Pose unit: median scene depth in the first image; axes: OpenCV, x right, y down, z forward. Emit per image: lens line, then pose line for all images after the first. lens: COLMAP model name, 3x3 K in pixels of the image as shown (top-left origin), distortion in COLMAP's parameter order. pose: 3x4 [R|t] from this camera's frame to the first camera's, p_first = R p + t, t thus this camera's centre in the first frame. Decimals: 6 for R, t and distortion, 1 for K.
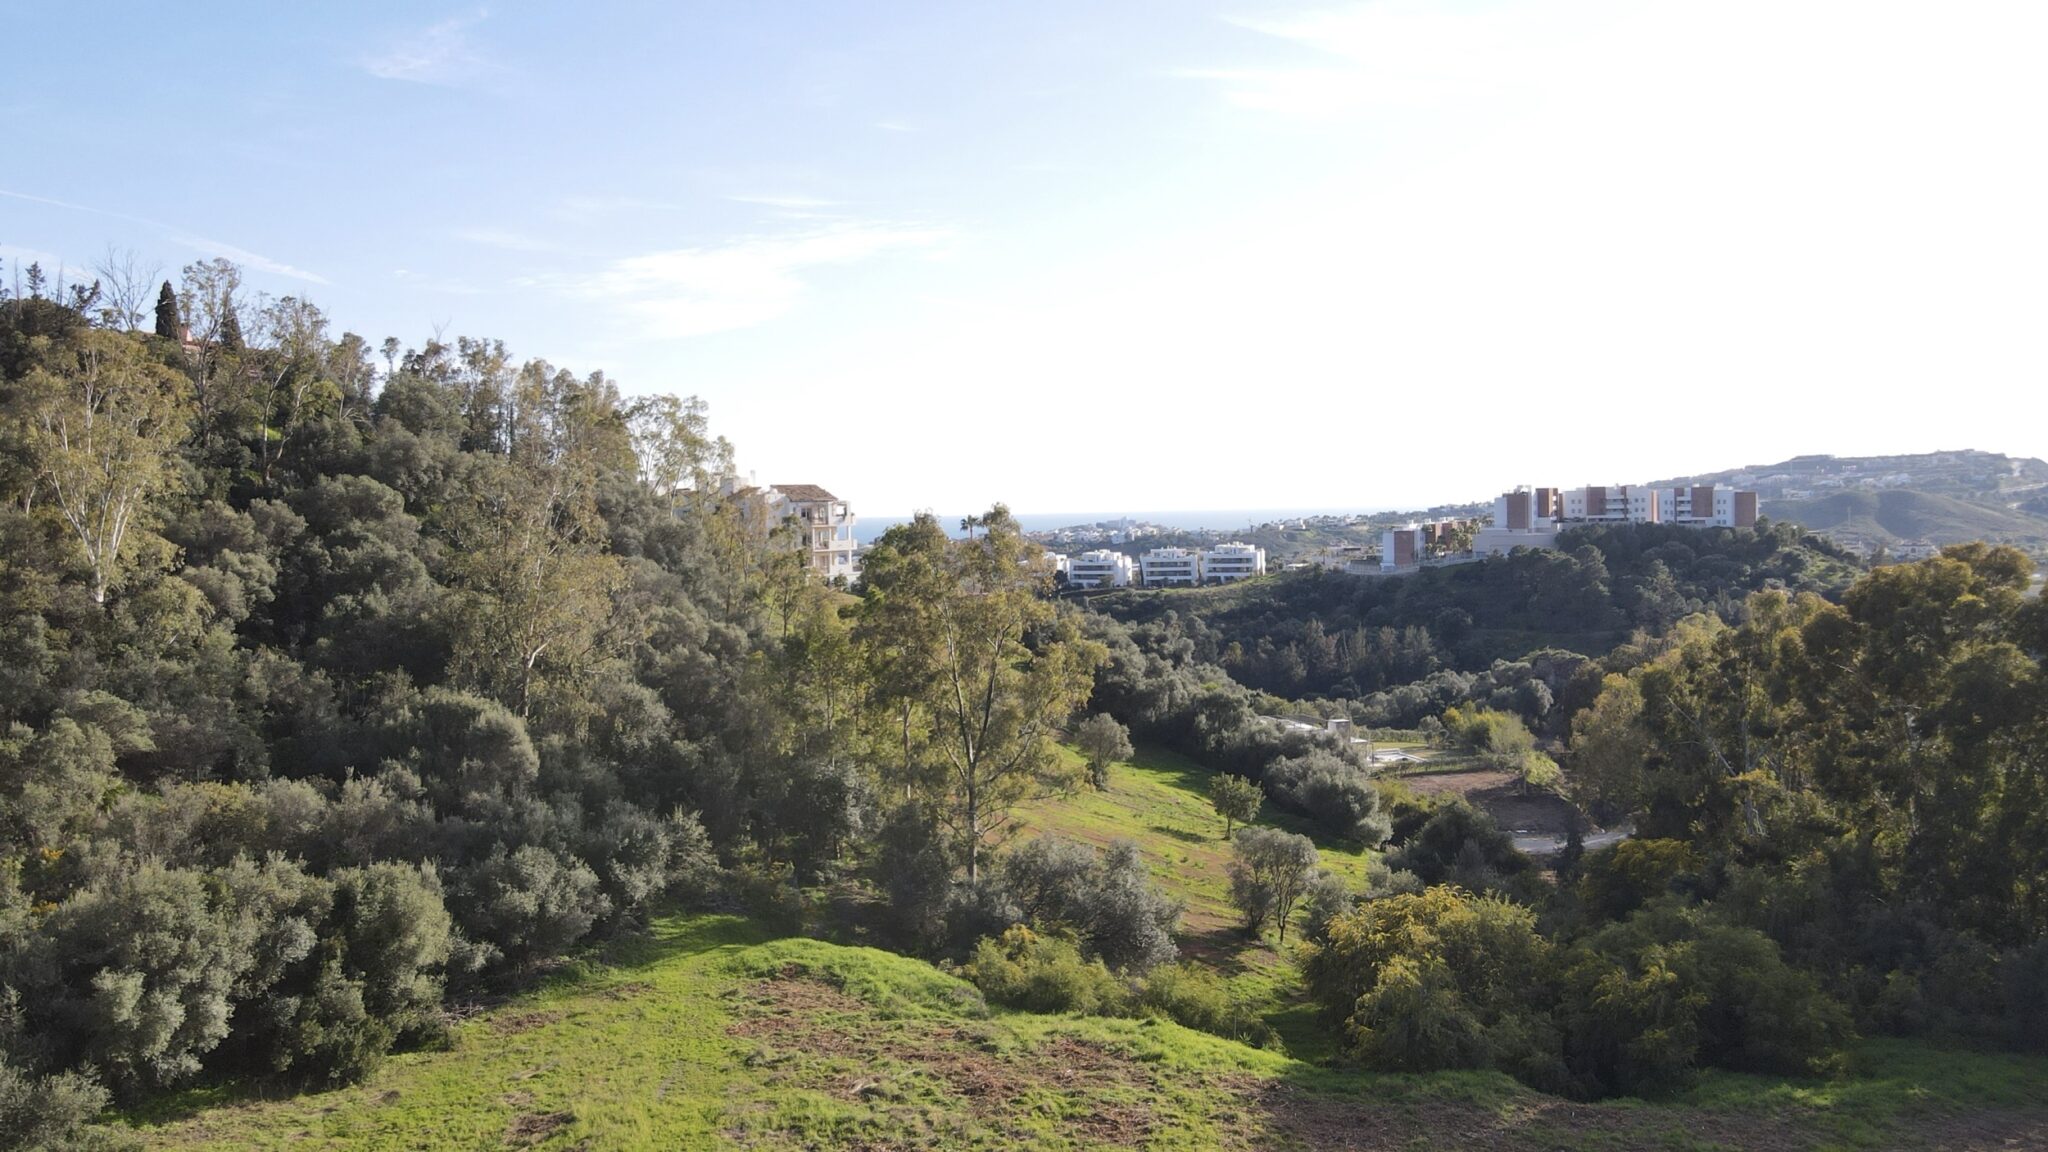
lens RADIAL K [[1520.1, 0, 1005.6], [0, 1520.1, 552.1], [0, 0, 1]] dist [-0.005360, 0.029846]
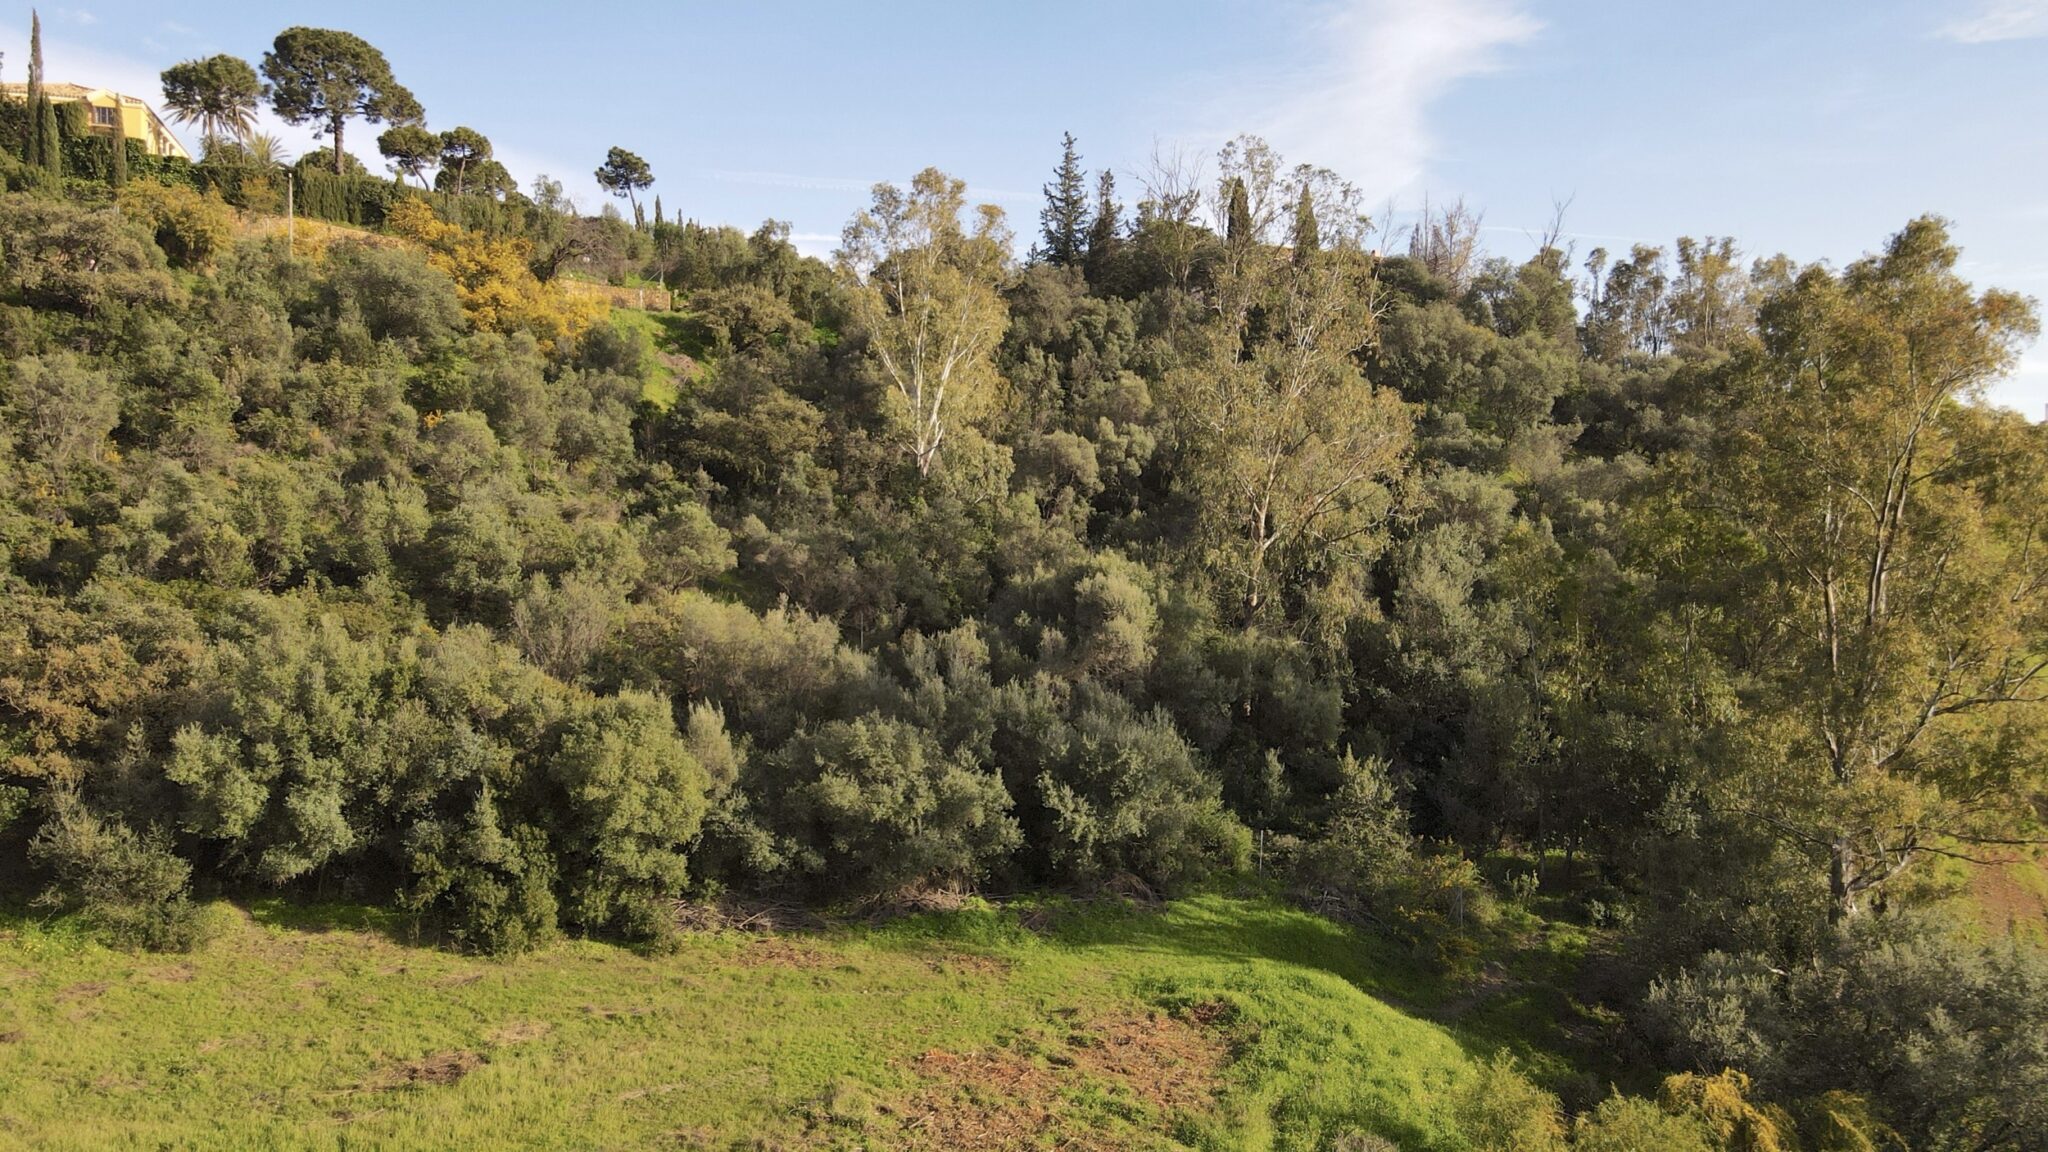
lens RADIAL K [[1520.1, 0, 1014.6], [0, 1520.1, 561.4], [0, 0, 1]] dist [-0.005360, 0.029846]
pose [[0.599036, 0.040099, -0.799717, 0.124787], [-0.044874, 0.998857, 0.016471, 0.048590], [0.799464, 0.026020, 0.600151, 0.284622]]
